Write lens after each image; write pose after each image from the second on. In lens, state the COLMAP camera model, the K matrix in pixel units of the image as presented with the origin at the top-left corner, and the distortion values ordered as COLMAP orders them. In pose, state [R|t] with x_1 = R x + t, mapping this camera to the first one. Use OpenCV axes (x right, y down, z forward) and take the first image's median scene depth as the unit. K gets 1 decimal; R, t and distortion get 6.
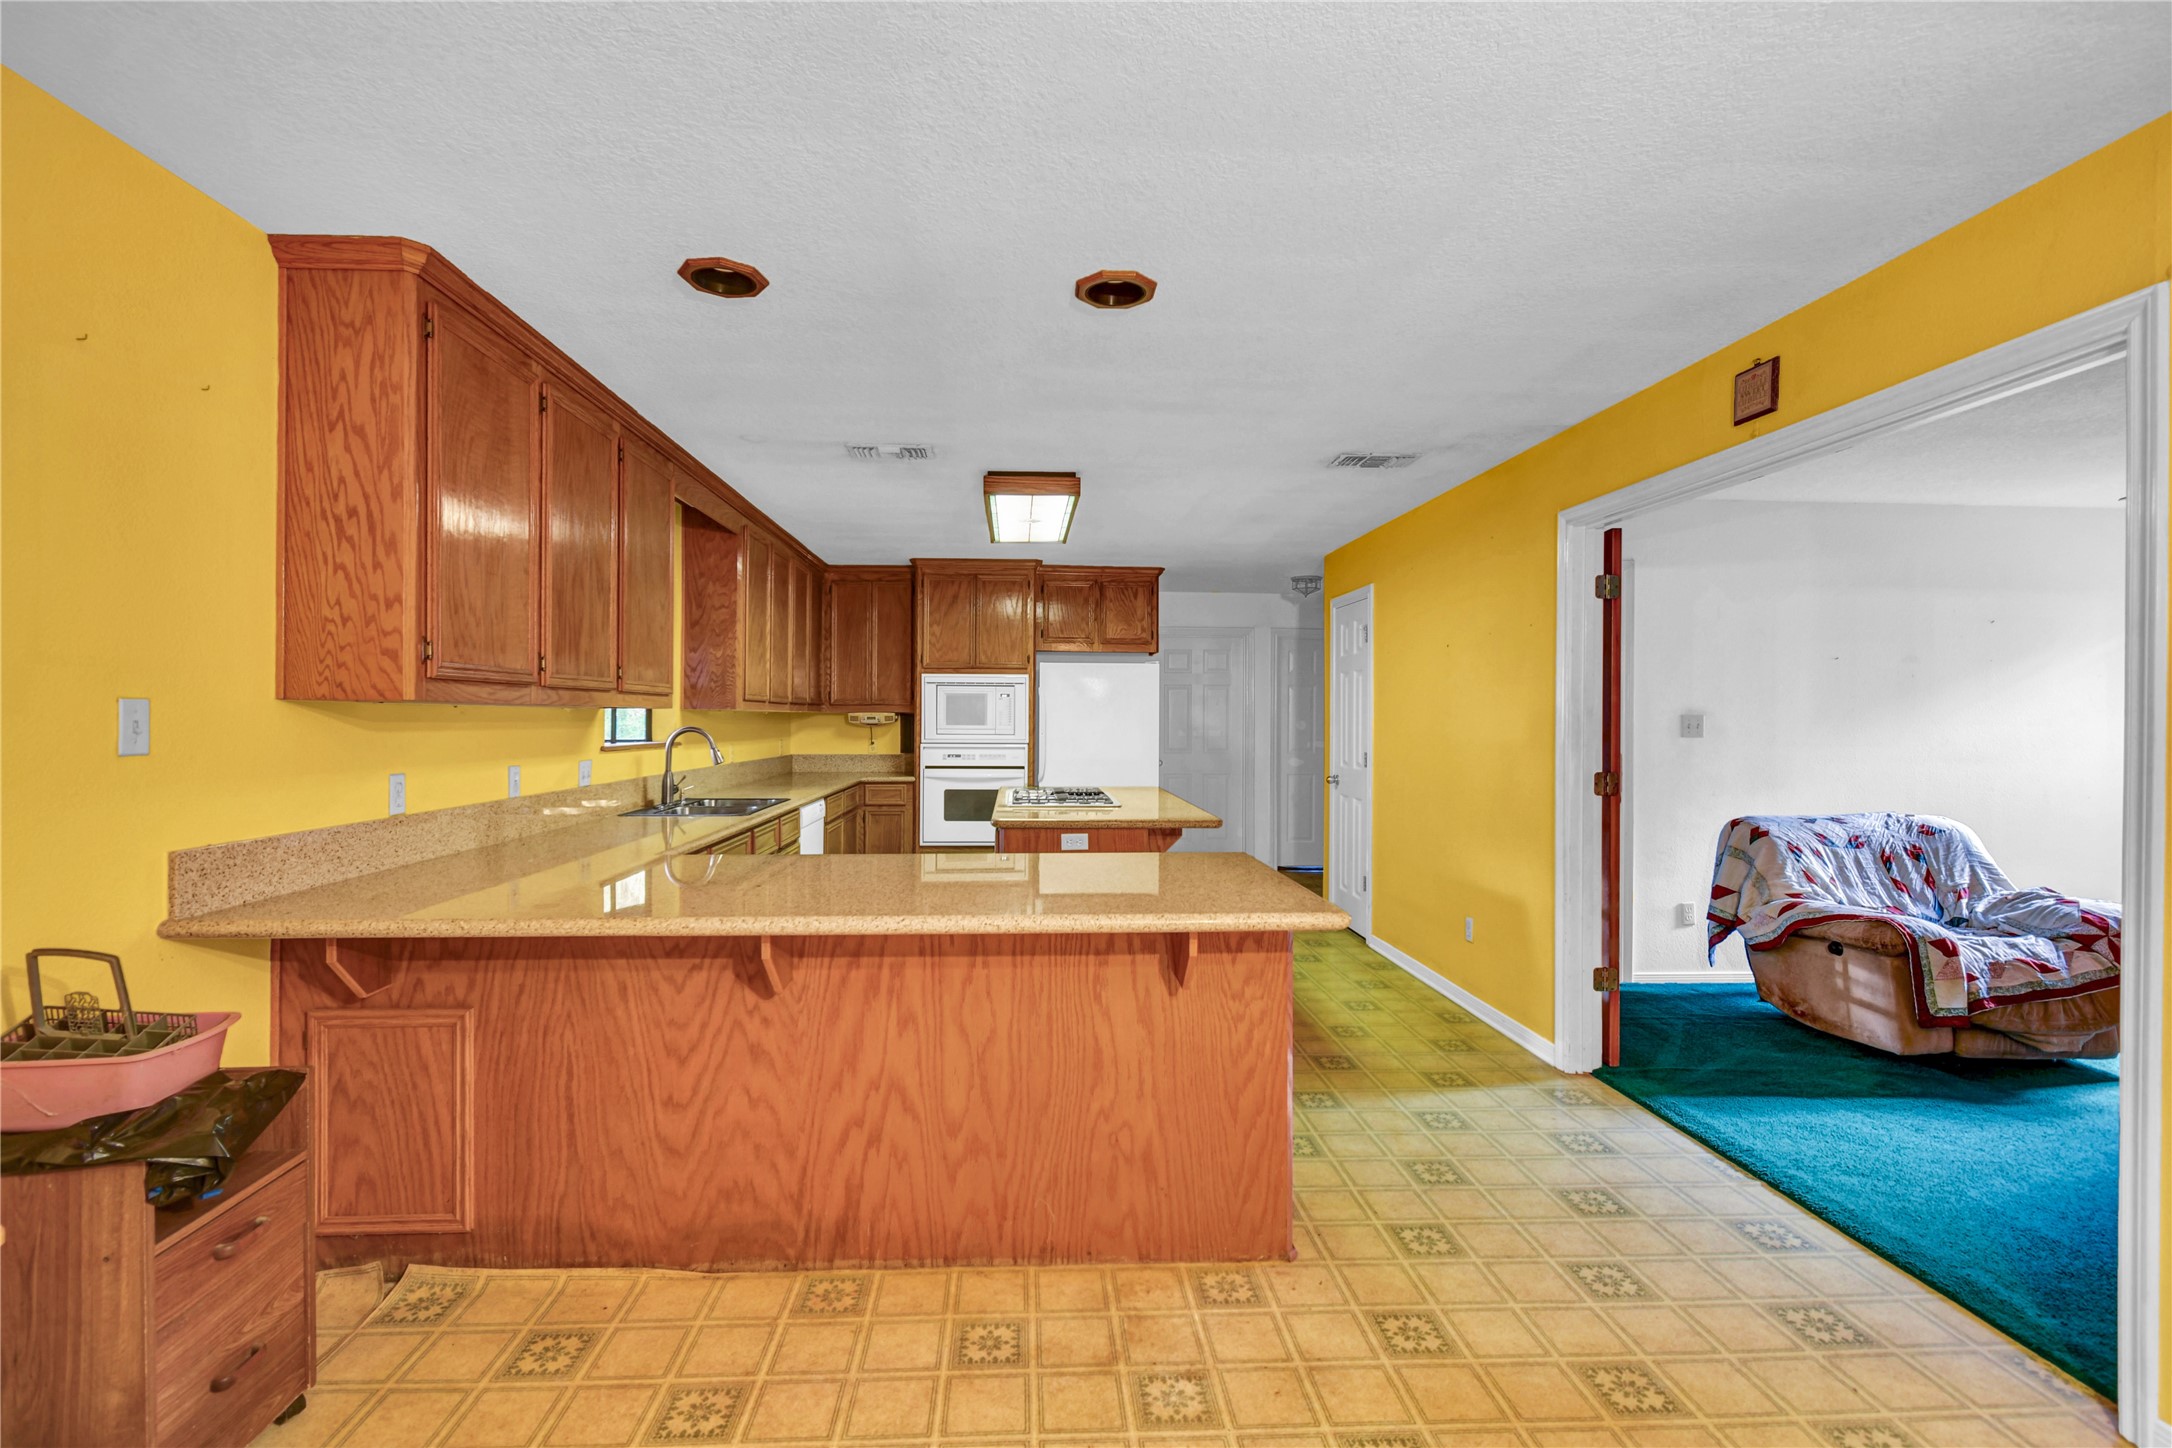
lens RADIAL K [[973.4, 0, 1101.8], [0, 973.4, 719.5], [0, 0, 1]] dist [0.007225, -0.003928]
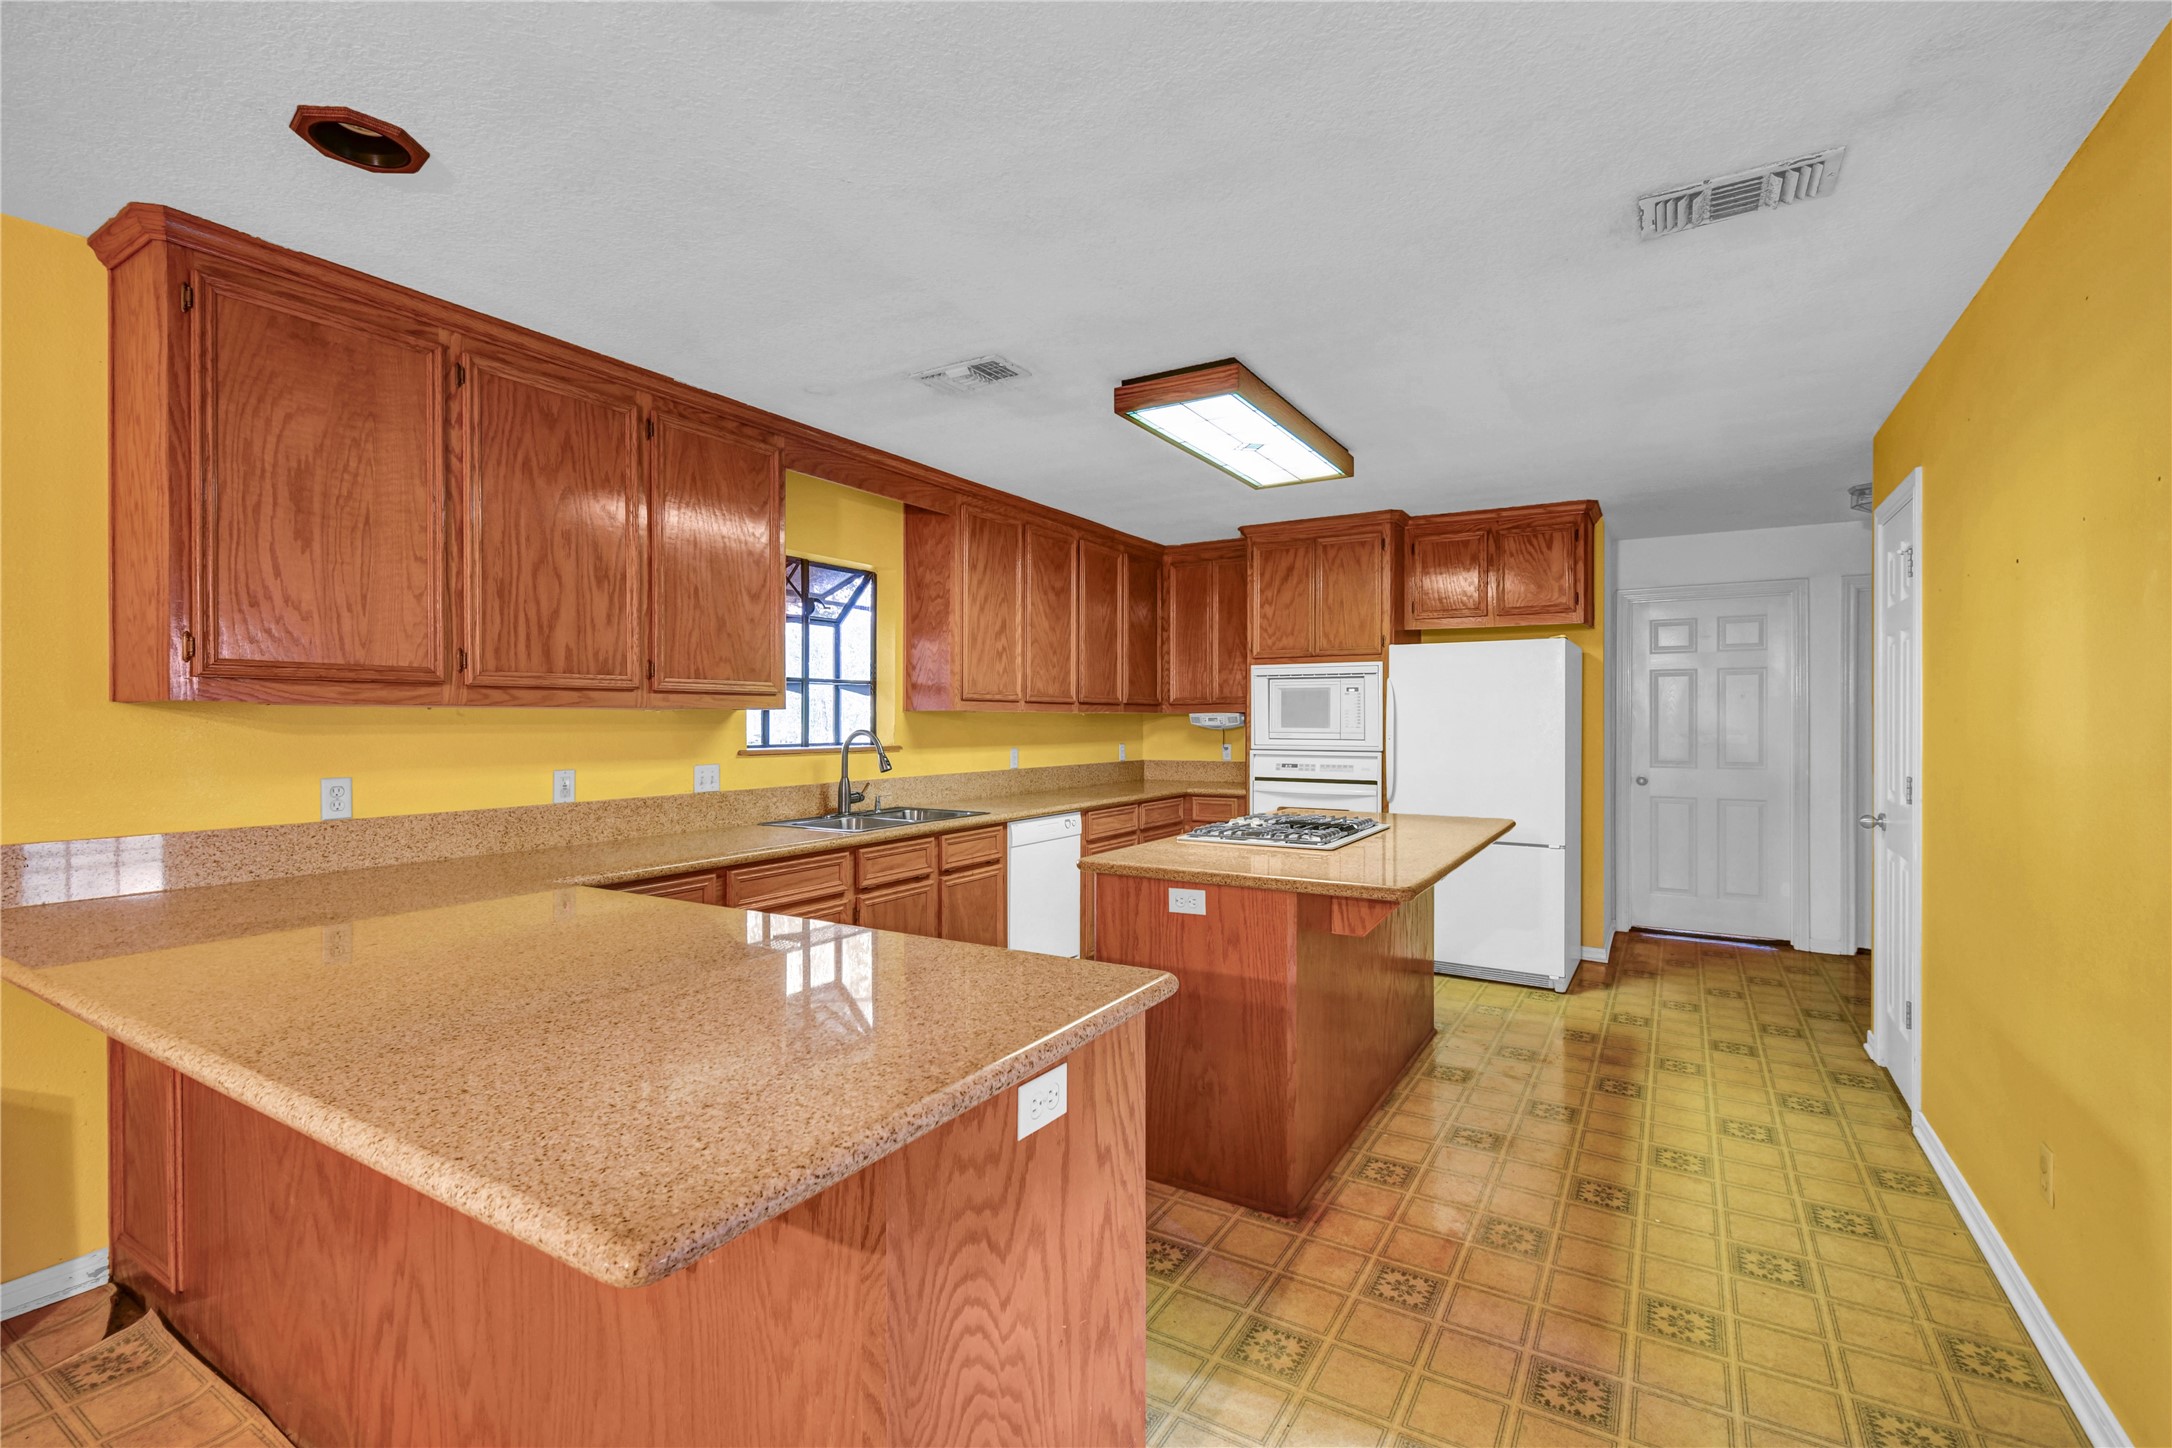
lens RADIAL K [[973.4, 0, 1101.8], [0, 973.4, 719.5], [0, 0, 1]] dist [0.007225, -0.003928]
pose [[0.819410, -0.006567, -0.573170, 0.406186], [0.004767, 0.999978, -0.004642, 0.005369], [0.573188, 0.001071, 0.819423, 0.546749]]
